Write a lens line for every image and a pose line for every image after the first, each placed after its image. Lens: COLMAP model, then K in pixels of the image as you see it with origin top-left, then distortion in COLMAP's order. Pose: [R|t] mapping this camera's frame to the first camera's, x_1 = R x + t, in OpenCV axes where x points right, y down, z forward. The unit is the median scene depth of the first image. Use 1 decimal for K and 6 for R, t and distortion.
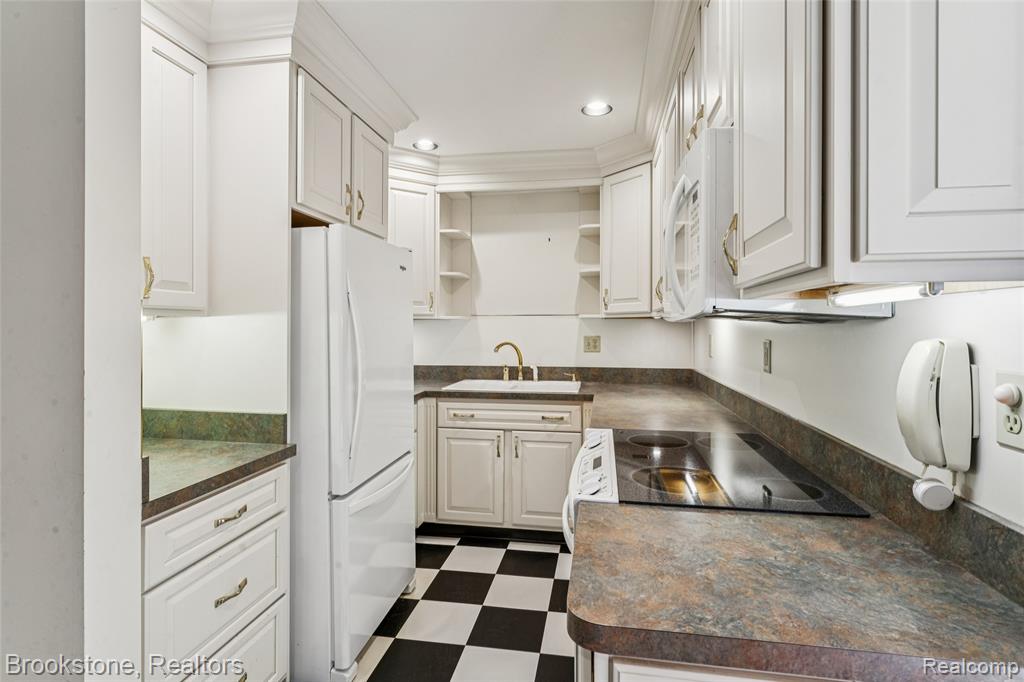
lens RADIAL K [[519.8, 0, 514.2], [0, 519.8, 331.1], [0, 0, 1]] dist [0.007289, -0.000558]
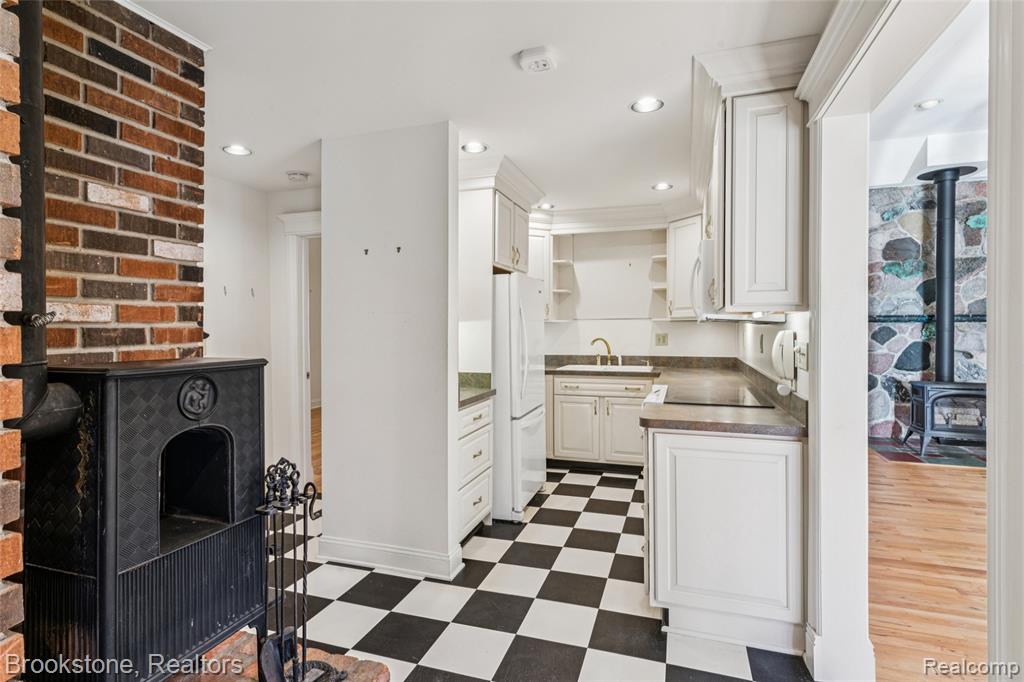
lens RADIAL K [[519.8, 0, 510.7], [0, 519.8, 334.7], [0, 0, 1]] dist [0.007289, -0.000558]
pose [[0.988485, -0.001441, -0.151314, -0.043882], [0.002092, 0.999989, 0.004147, 0.006386], [0.151307, -0.004415, 0.988477, -0.496658]]
